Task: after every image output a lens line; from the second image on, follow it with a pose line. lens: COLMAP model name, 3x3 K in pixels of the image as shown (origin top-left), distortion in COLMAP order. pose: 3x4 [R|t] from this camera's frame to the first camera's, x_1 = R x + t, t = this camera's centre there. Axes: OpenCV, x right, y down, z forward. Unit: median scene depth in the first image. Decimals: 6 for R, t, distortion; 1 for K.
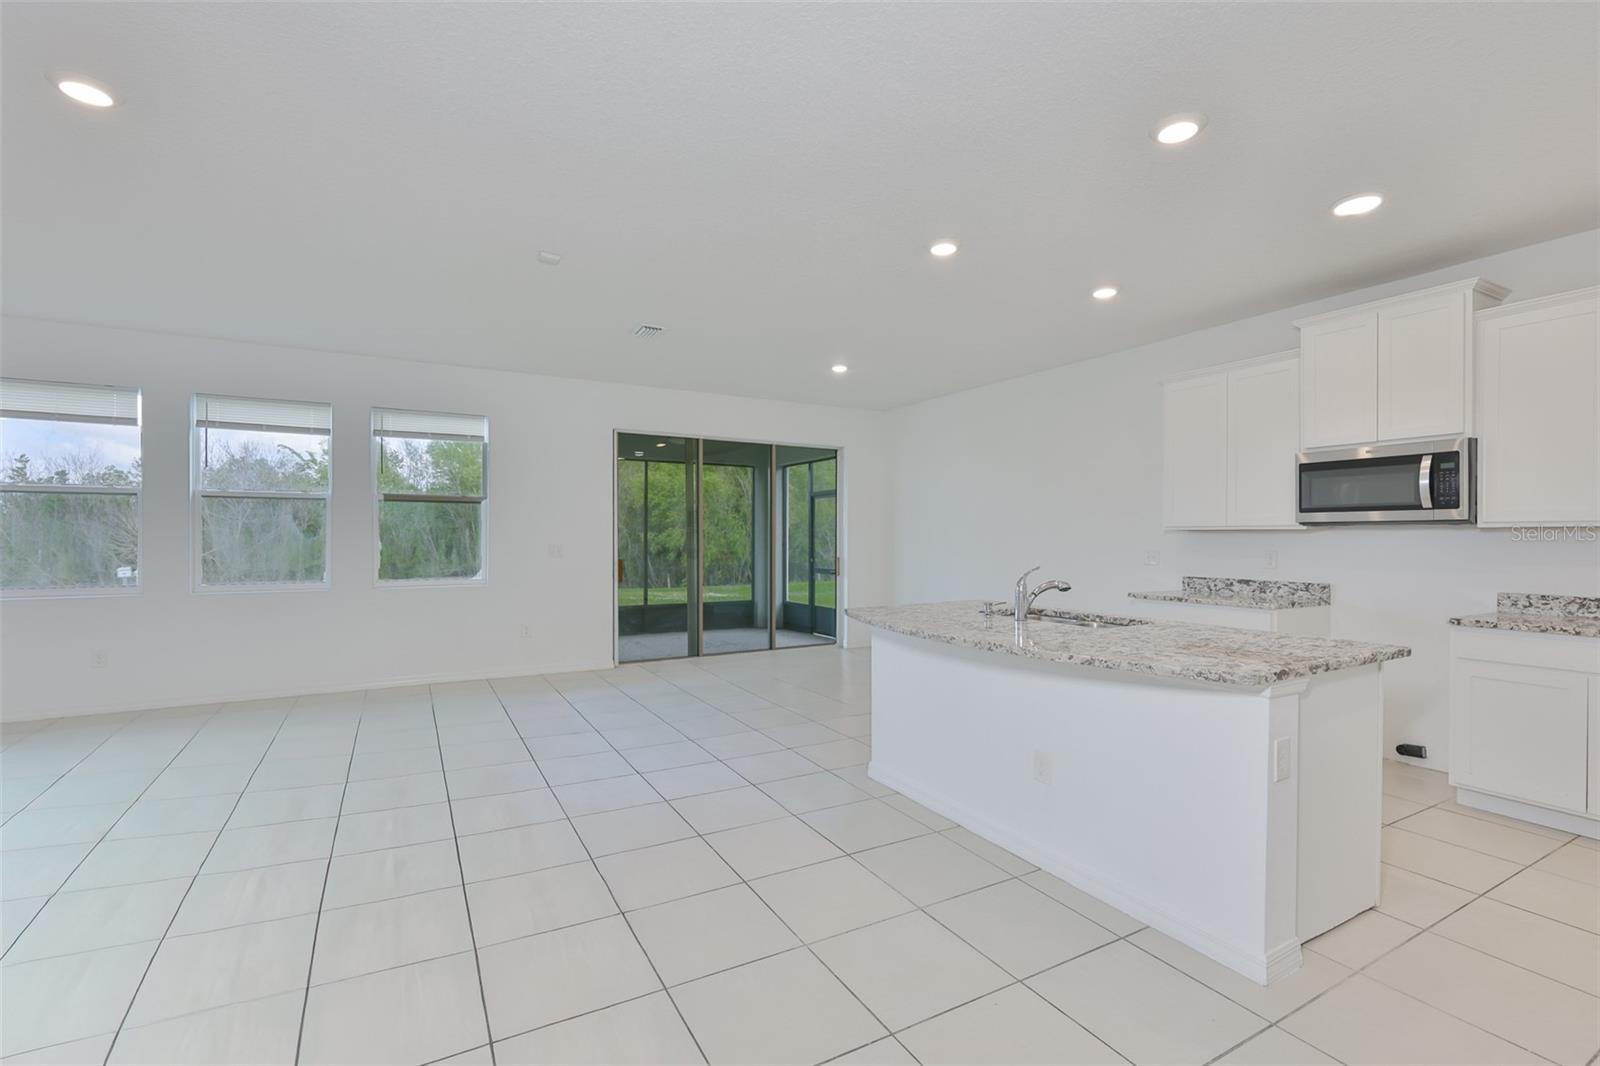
lens RADIAL K [[688.2, 0, 791.8], [0, 688.2, 536.2], [0, 0, 1]] dist [-0.002567, 0.000390]
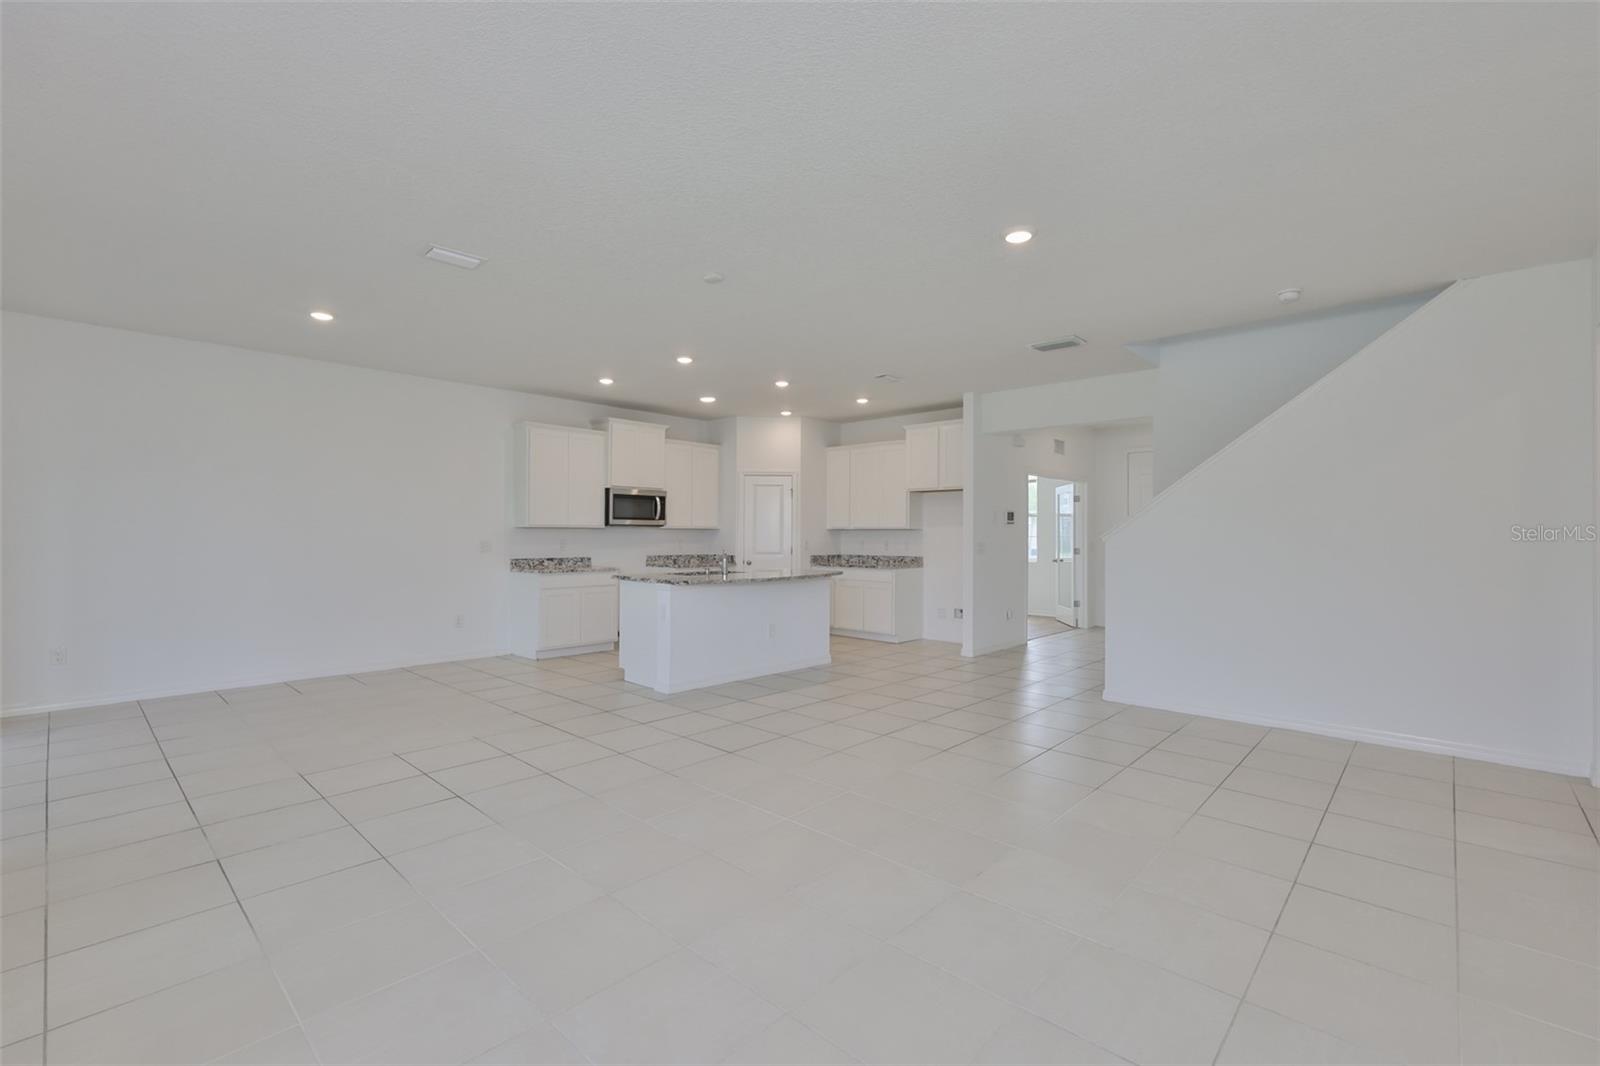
lens RADIAL K [[688.2, 0, 814.2], [0, 688.2, 532.6], [0, 0, 1]] dist [-0.002567, 0.000390]
pose [[-0.330285, 0.001950, 0.943879, -1.195237], [-0.002523, 0.999992, -0.002949, 0.007004], [-0.943878, -0.003356, -0.330277, 1.049580]]
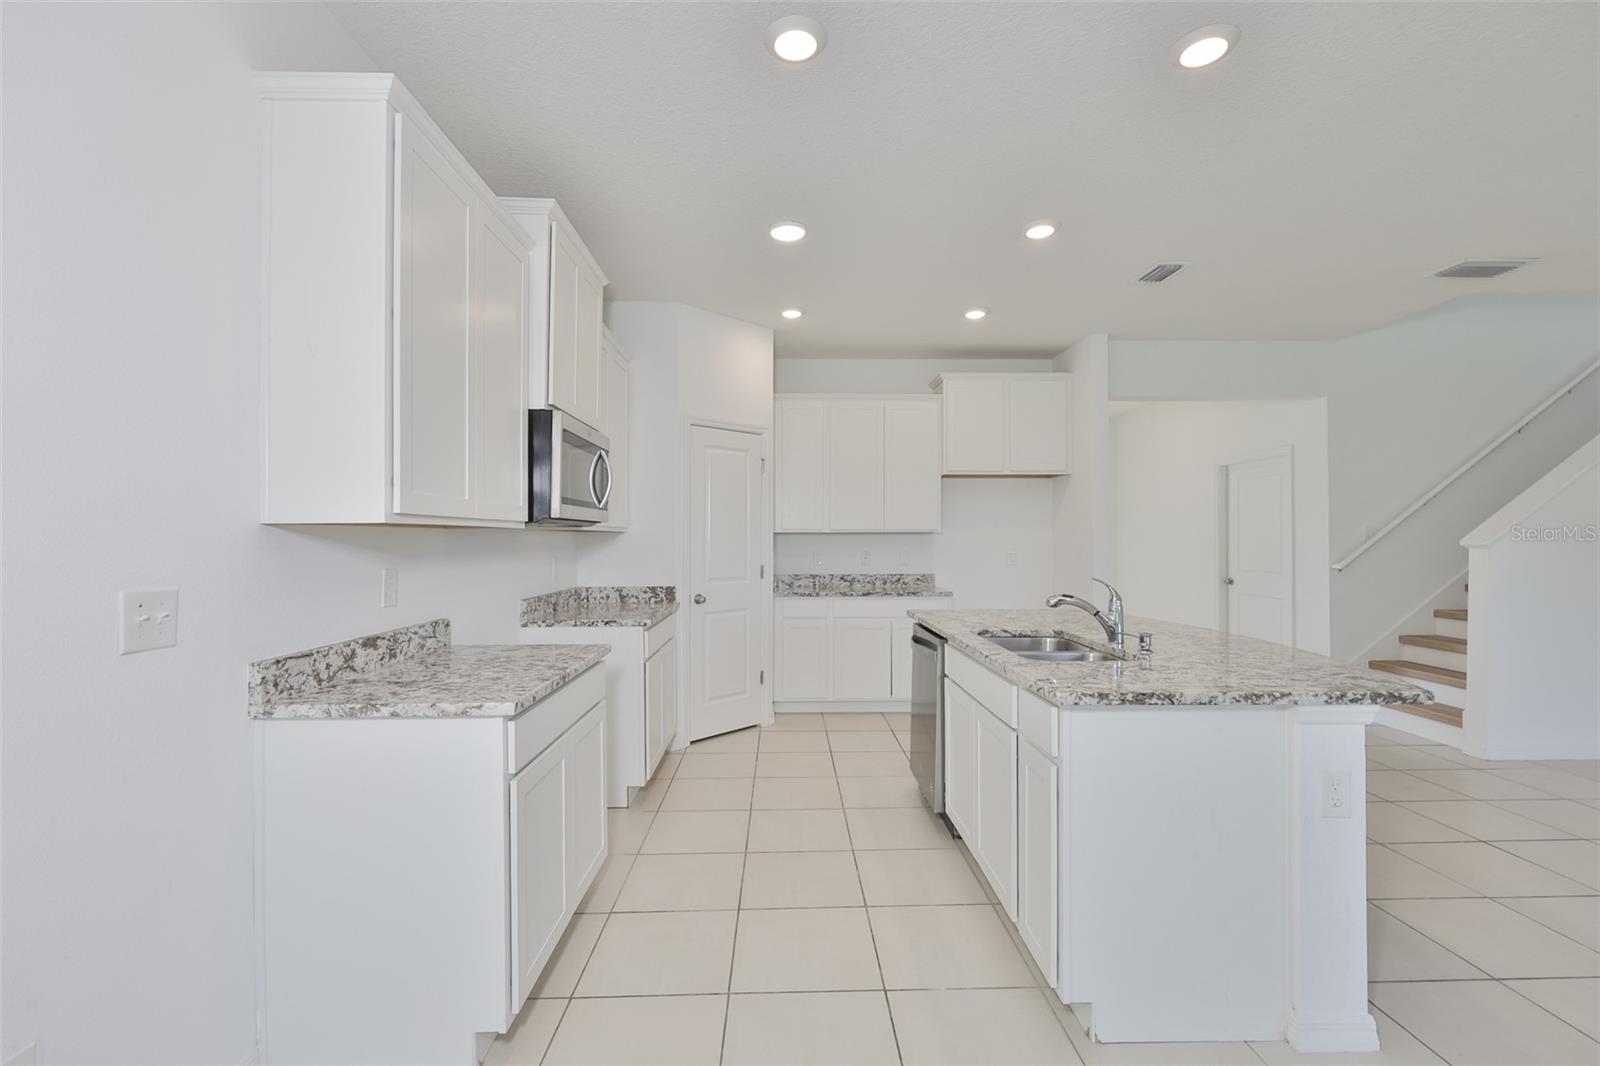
lens RADIAL K [[688.2, 0, 794.3], [0, 688.2, 532.5], [0, 0, 1]] dist [-0.002567, 0.000390]
pose [[-0.888733, 0.007250, 0.458367, 0.233382], [0.003948, 0.999959, -0.008162, 0.000041], [-0.458408, -0.005445, -0.888725, 1.404422]]
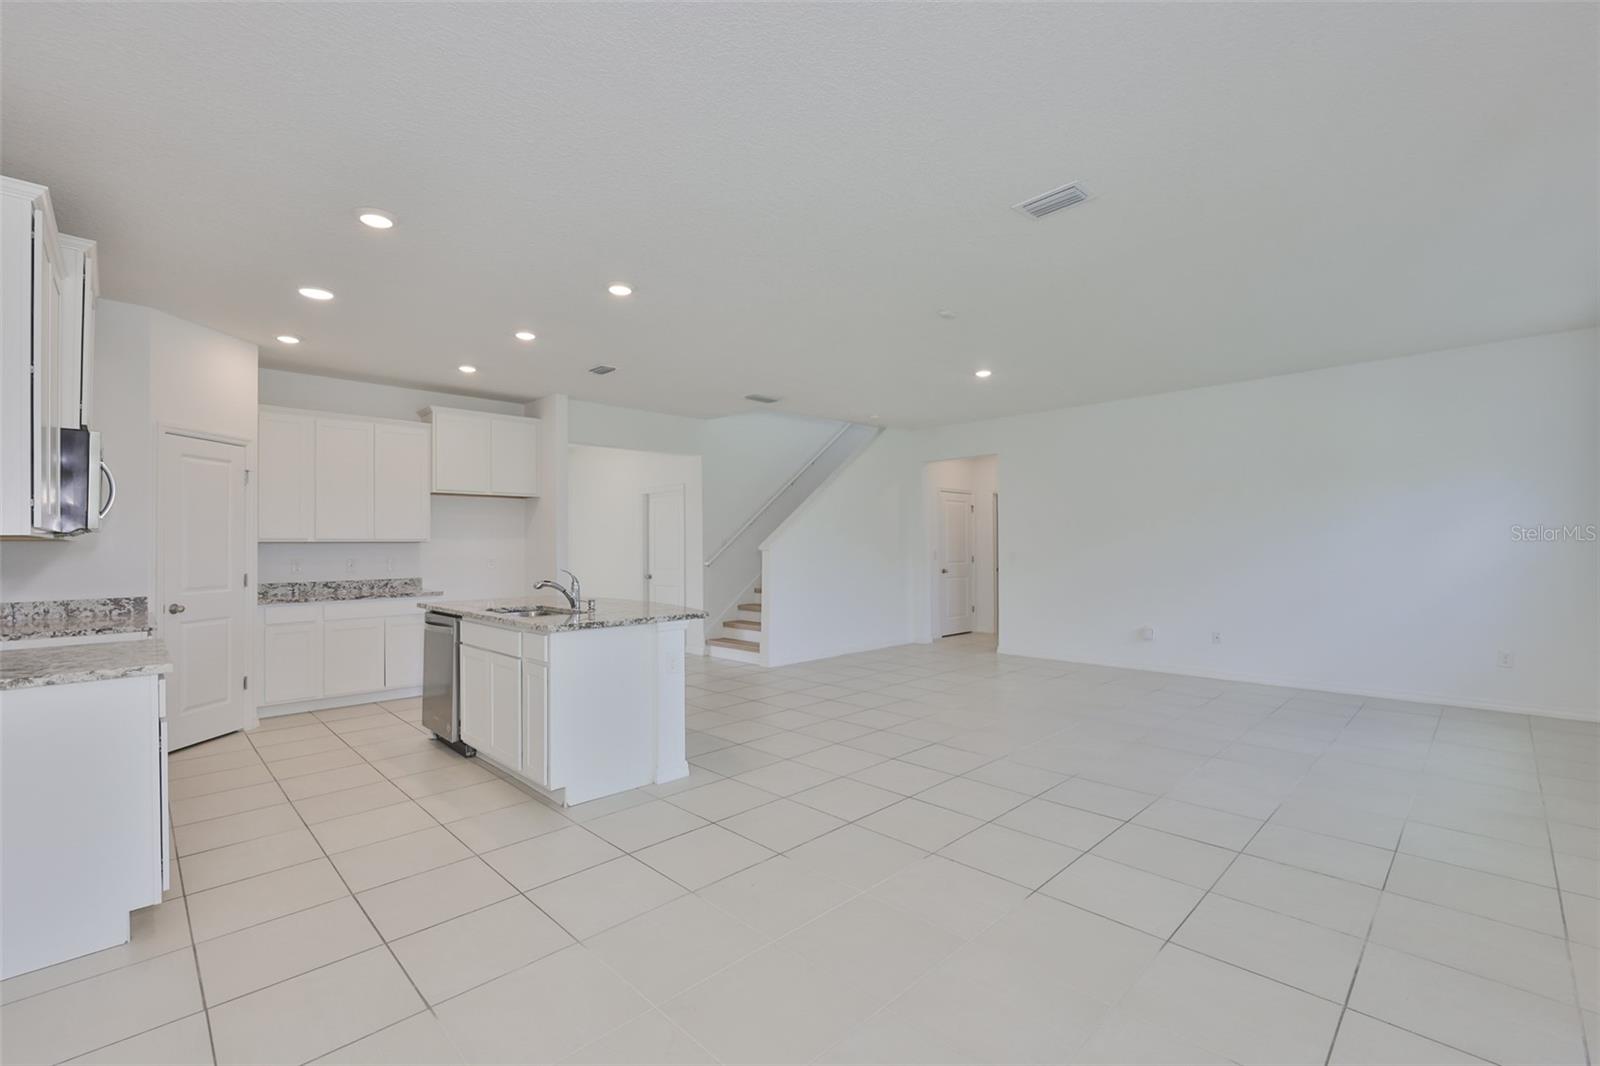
lens RADIAL K [[688.2, 0, 799.1], [0, 688.2, 539.2], [0, 0, 1]] dist [-0.002567, 0.000390]
pose [[-0.959785, 0.005241, -0.280686, 0.227480], [0.007486, 0.999948, -0.006929, 0.001121], [0.280635, -0.008752, -0.959775, 1.799280]]
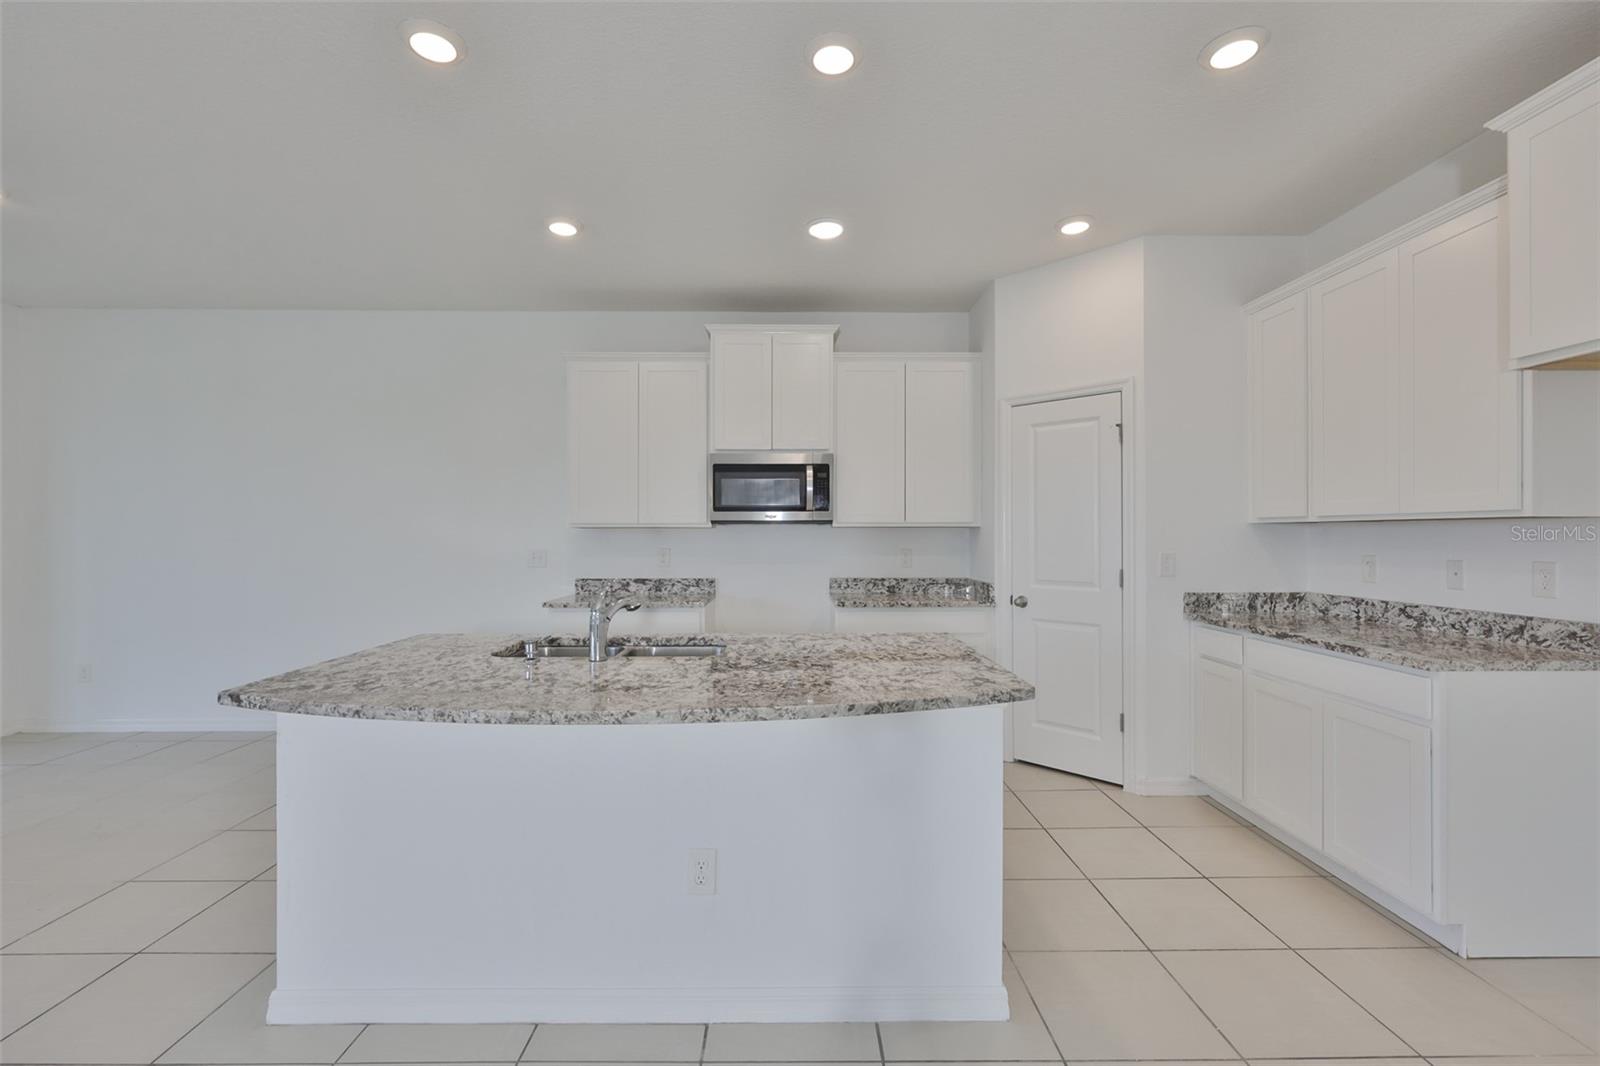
lens RADIAL K [[701.6, 0, 793.7], [0, 701.6, 533.5], [0, 0, 1]] dist [-0.005389, 0.002017]
pose [[0.469647, 0.000942, 0.882854, -0.130813], [0.002649, 0.999993, -0.002476, 0.002022], [-0.882850, 0.003501, 0.469642, 0.377038]]
